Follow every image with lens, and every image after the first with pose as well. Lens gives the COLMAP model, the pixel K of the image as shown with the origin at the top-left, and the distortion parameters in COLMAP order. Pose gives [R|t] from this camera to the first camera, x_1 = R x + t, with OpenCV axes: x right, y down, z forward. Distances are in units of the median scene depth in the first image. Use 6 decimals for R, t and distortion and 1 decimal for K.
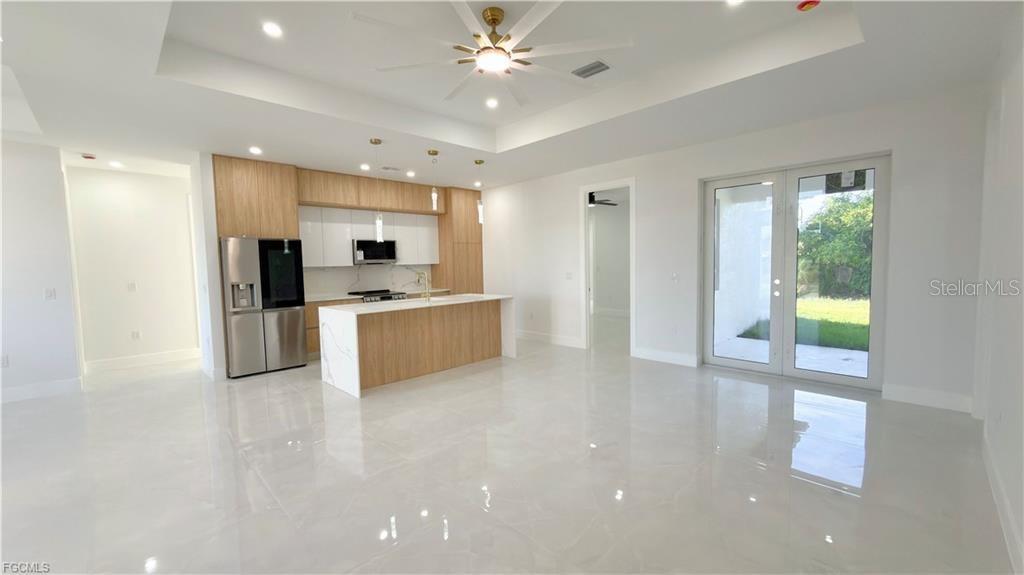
lens RADIAL K [[406.3, 0, 512.3], [0, 406.3, 285.5], [0, 0, 1]] dist [0.001696, 0.000277]
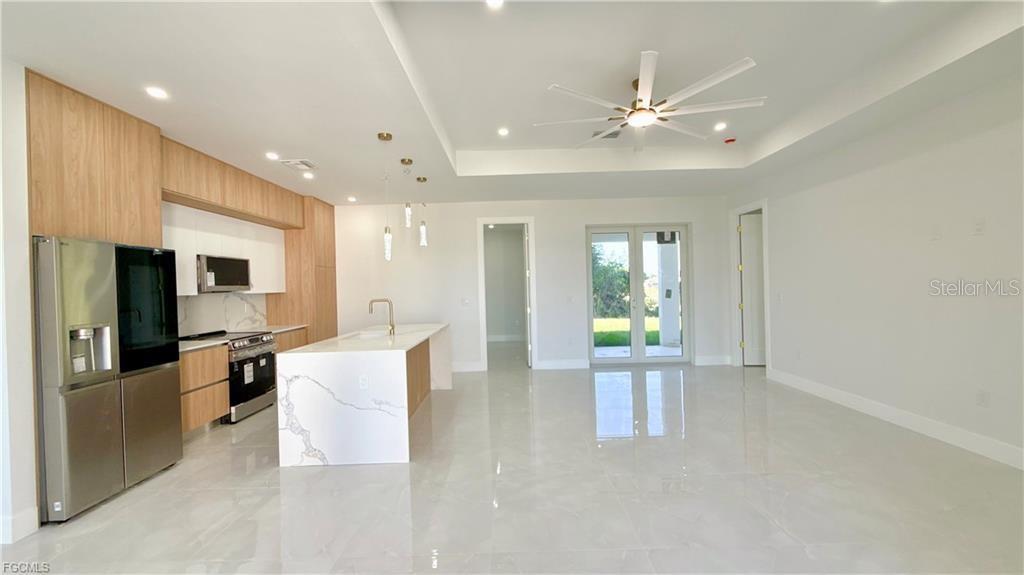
lens RADIAL K [[406.3, 0, 513.5], [0, 406.3, 288.9], [0, 0, 1]] dist [0.001696, 0.000277]
pose [[0.706229, -0.002525, 0.707979, -0.529301], [0.051136, 0.997564, -0.047452, -0.001960], [-0.706134, 0.069715, 0.704638, 0.199484]]
